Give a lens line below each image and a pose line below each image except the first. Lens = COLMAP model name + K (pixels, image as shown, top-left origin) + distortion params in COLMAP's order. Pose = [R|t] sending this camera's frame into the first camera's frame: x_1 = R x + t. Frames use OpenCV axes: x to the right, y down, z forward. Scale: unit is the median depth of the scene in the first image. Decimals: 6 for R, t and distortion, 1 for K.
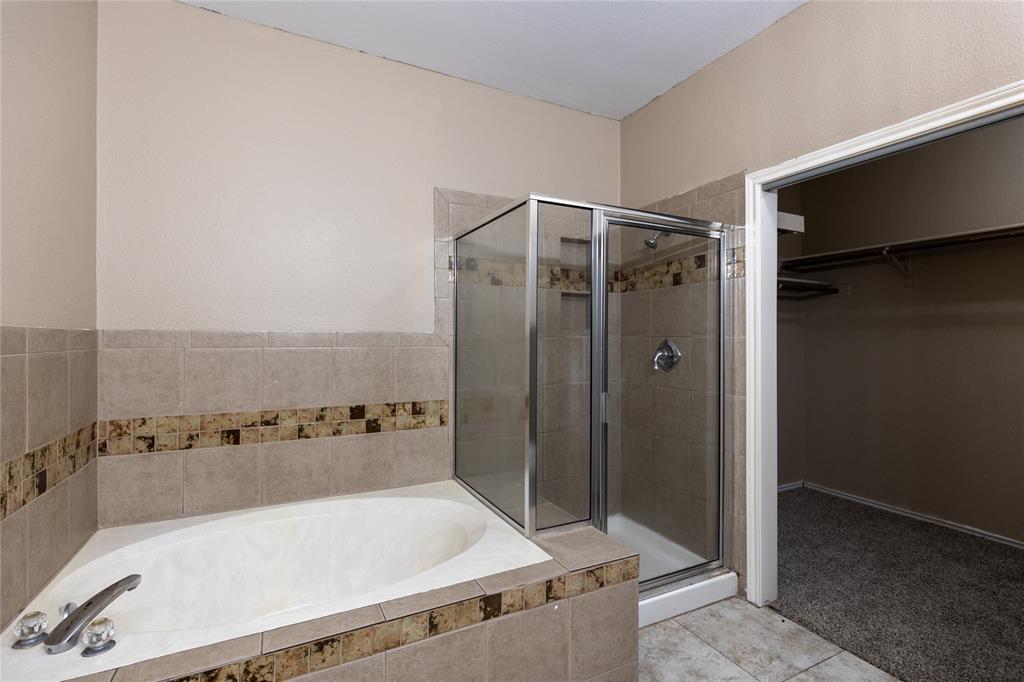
lens RADIAL K [[458.7, 0, 513.3], [0, 458.7, 339.5], [0, 0, 1]] dist [0.000318, 0.000391]
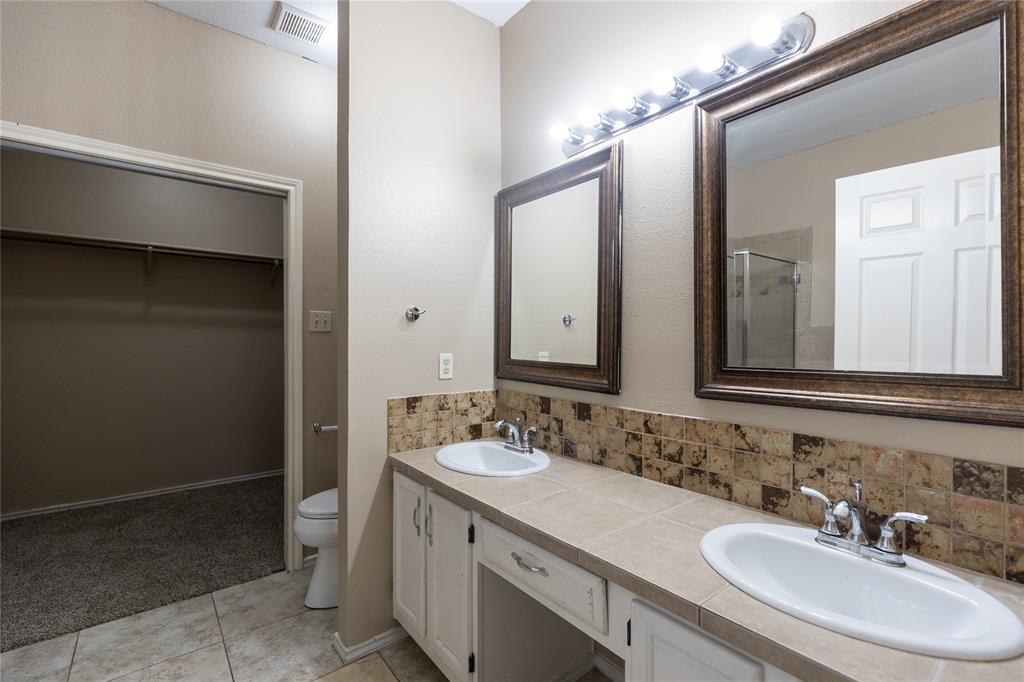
lens RADIAL K [[458.7, 0, 513.3], [0, 458.7, 339.5], [0, 0, 1]] dist [0.000318, 0.000391]
pose [[-0.186340, -0.002663, 0.982482, -0.414832], [0.002072, 0.999993, 0.003103, 0.021459], [-0.982483, 0.002613, -0.186333, 0.210382]]
